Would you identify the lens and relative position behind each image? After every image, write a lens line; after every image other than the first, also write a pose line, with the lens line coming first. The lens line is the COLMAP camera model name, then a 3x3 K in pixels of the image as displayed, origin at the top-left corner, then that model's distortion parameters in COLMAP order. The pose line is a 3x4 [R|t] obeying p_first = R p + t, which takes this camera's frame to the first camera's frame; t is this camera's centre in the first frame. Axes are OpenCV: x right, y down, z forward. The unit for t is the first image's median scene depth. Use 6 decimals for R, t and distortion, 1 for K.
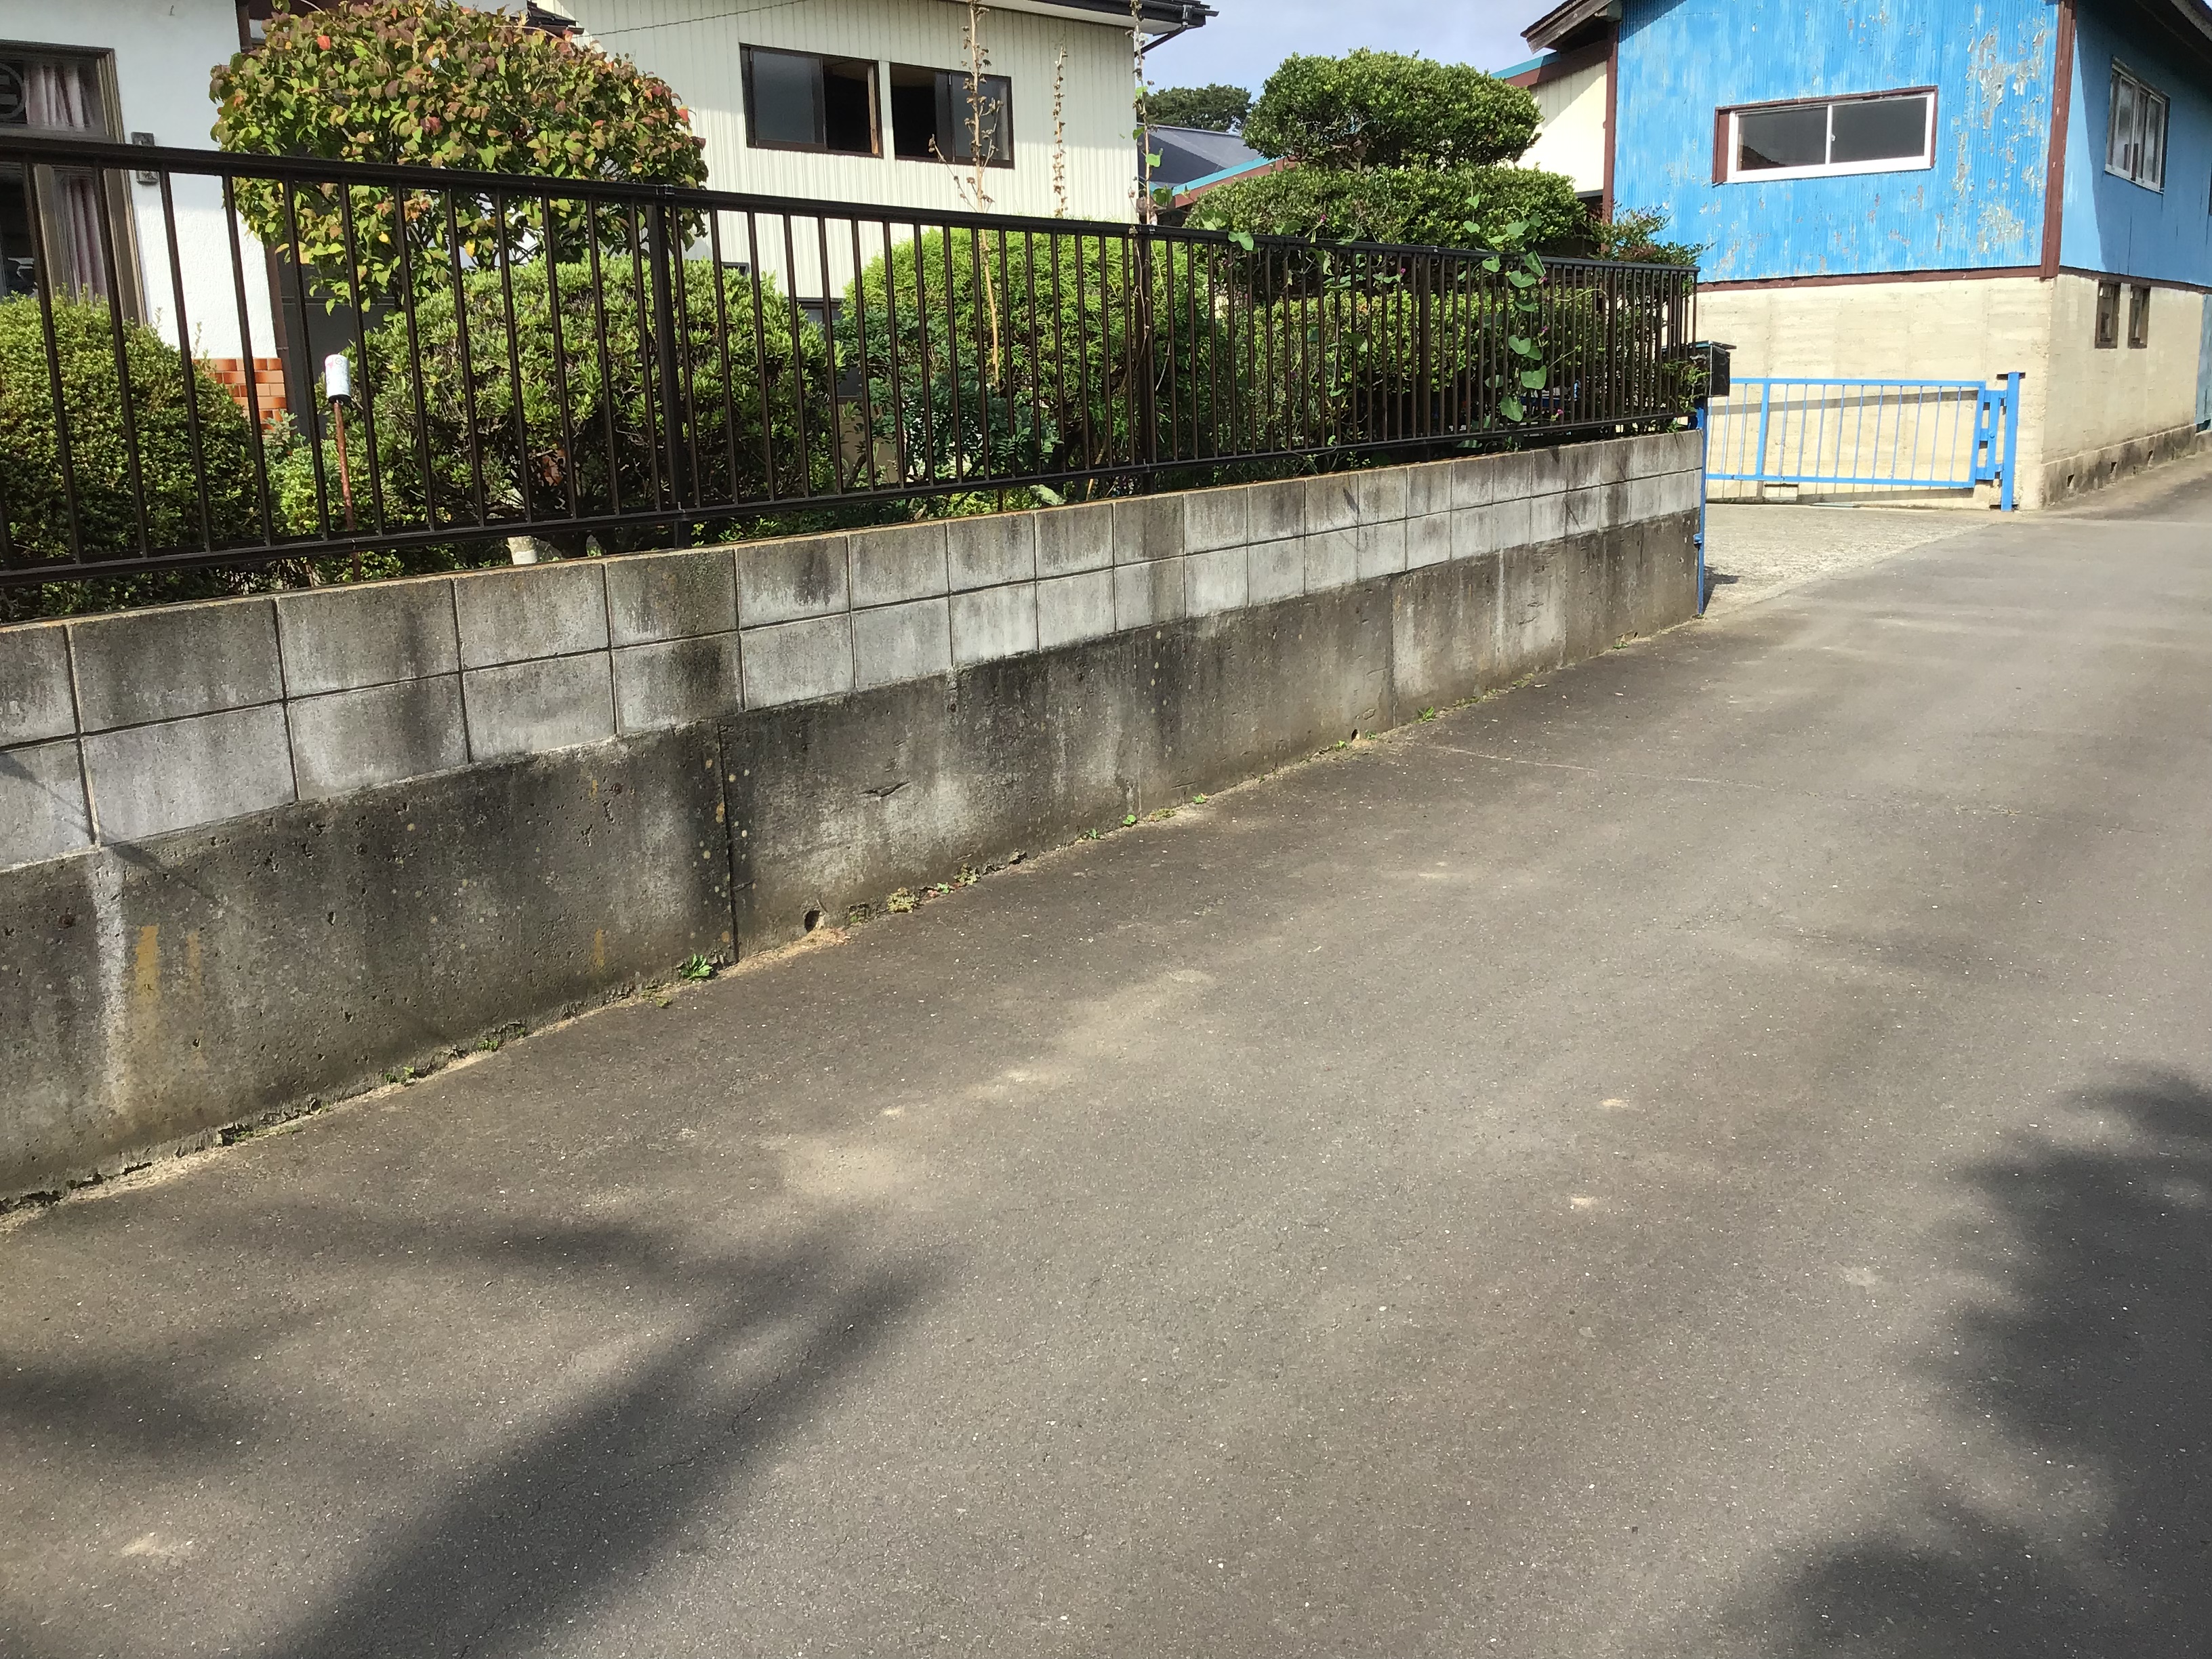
lens RADIAL K [[2014.6, 0, 1113.4], [0, 2014.6, 825.8], [0, 0, 1]] dist [0.124563, -0.269010]
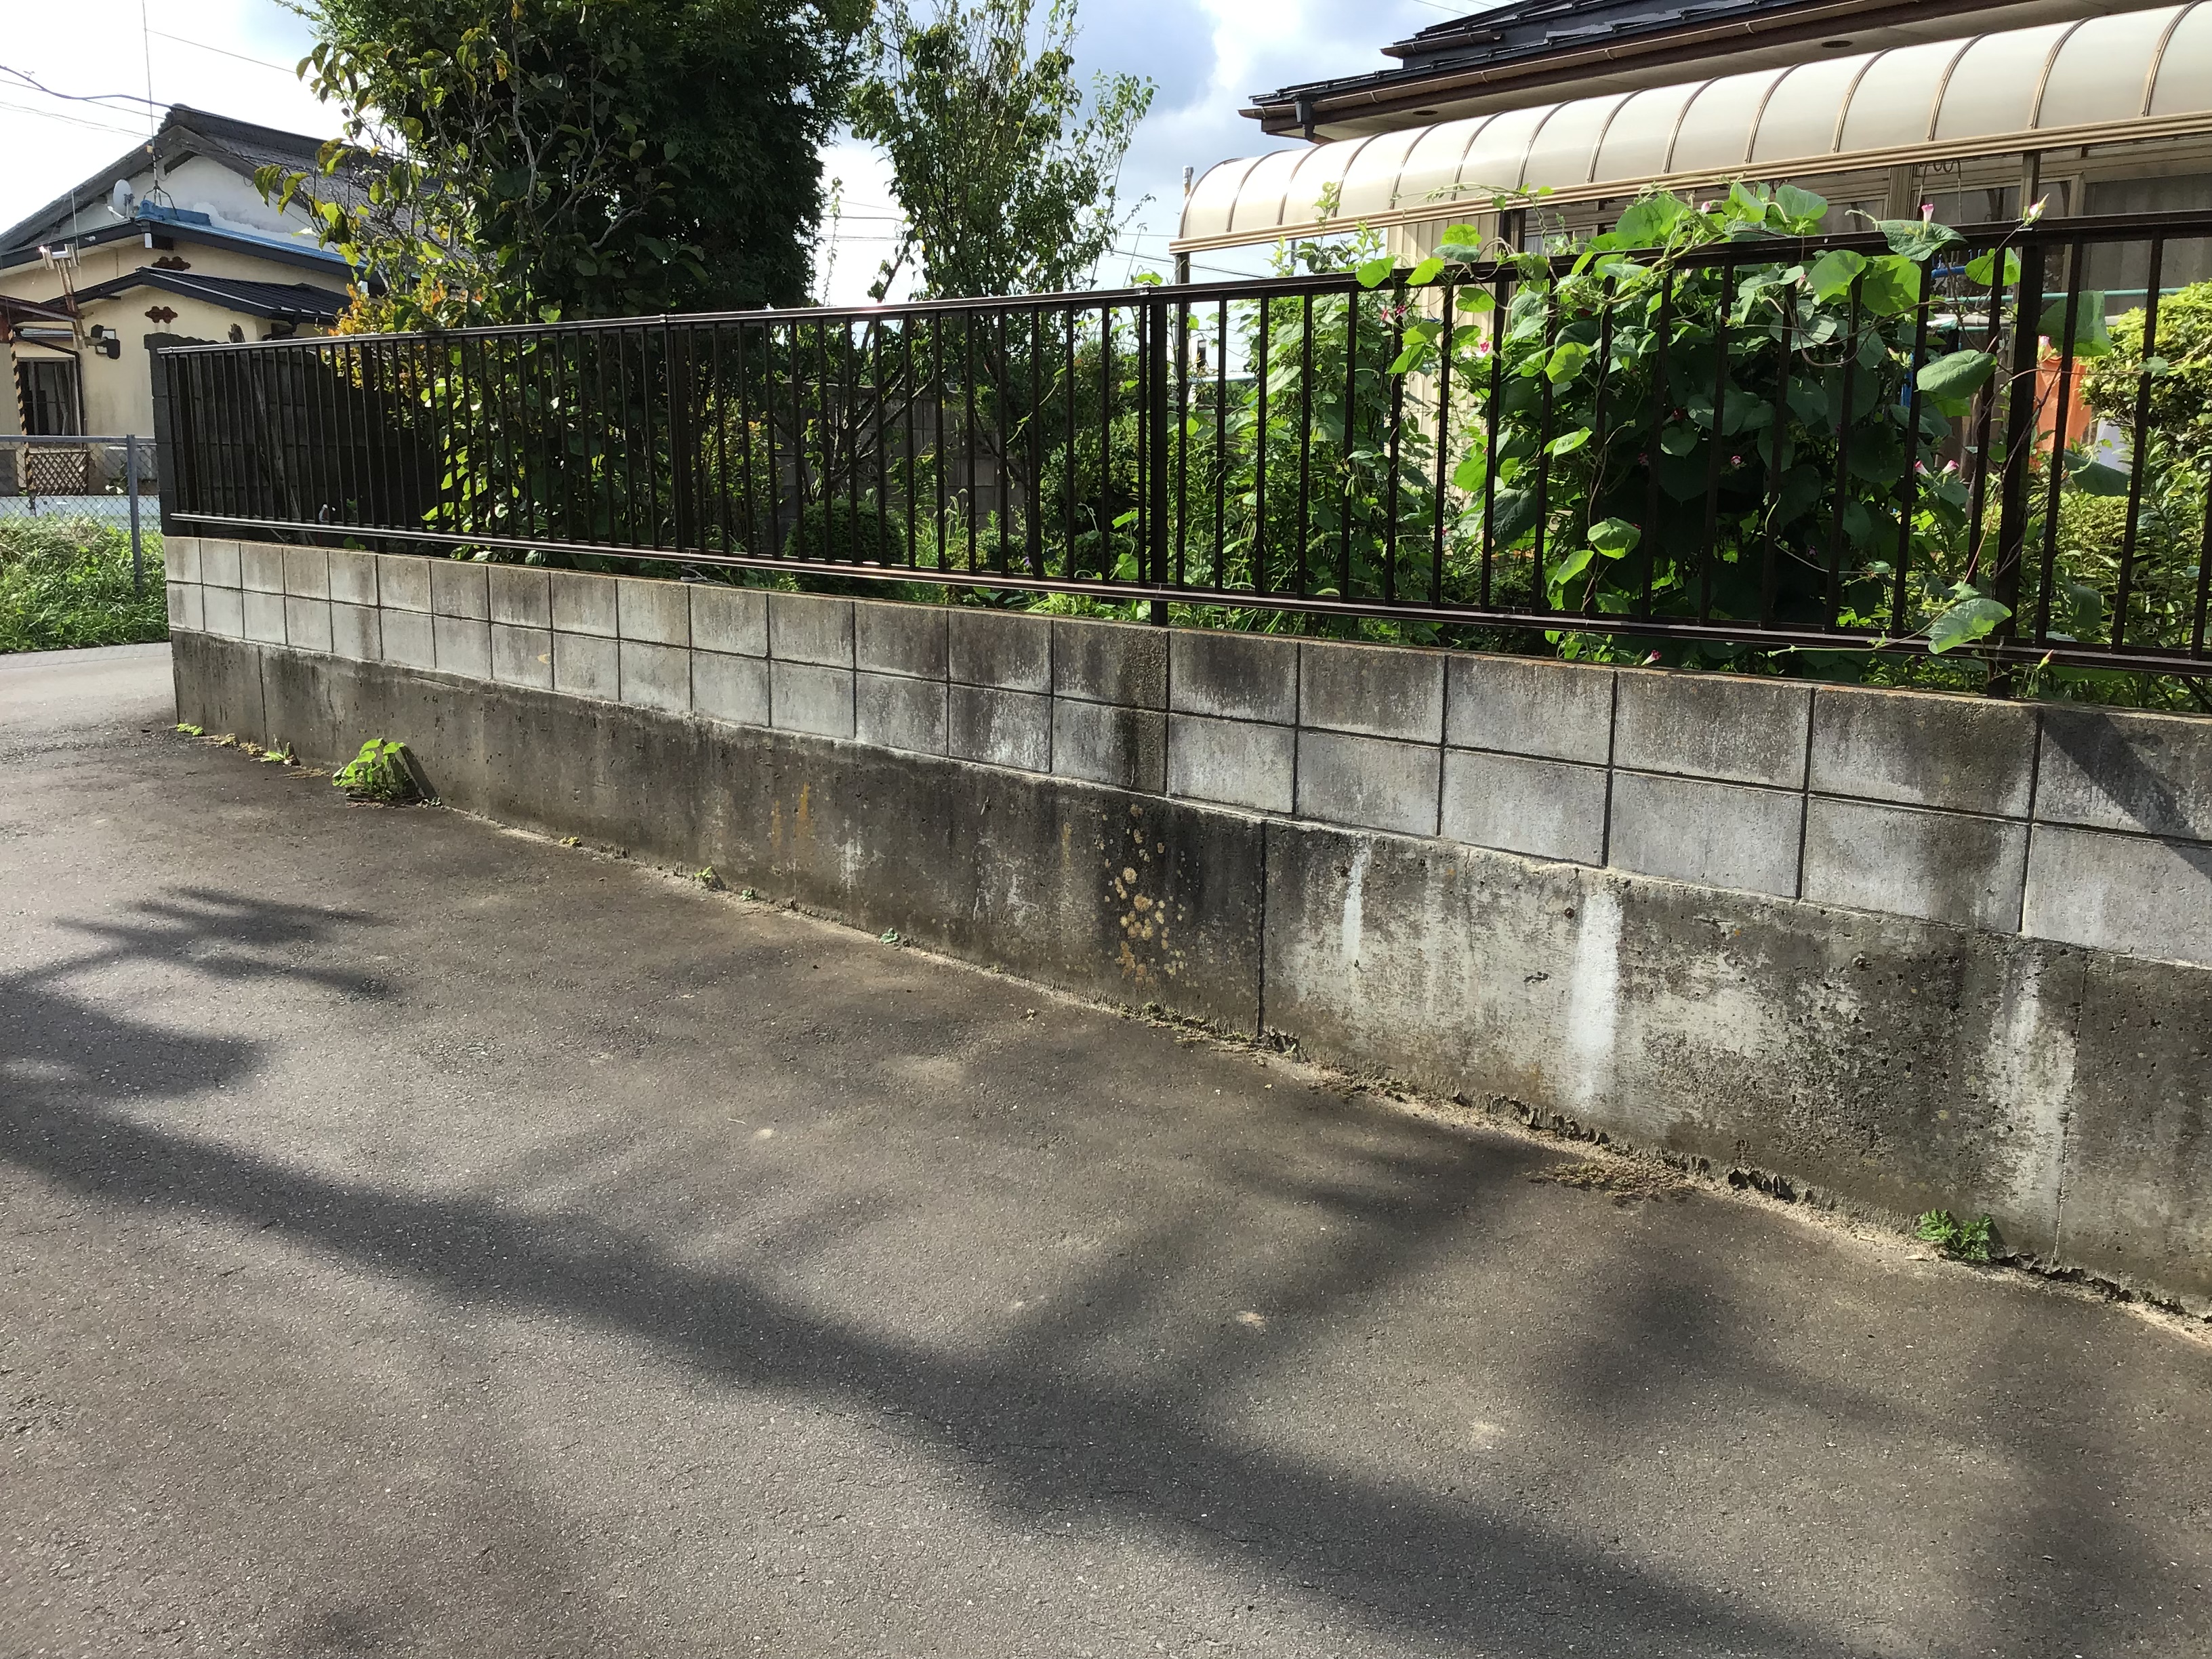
lens RADIAL K [[2014.6, 0, 1113.4], [0, 2014.6, 825.8], [0, 0, 1]] dist [0.124563, -0.269010]
pose [[-0.161801, 0.192264, -0.967913, 0.516172], [-0.224315, 0.947995, 0.225805, -0.161427], [0.960991, 0.253653, -0.110259, 0.663326]]
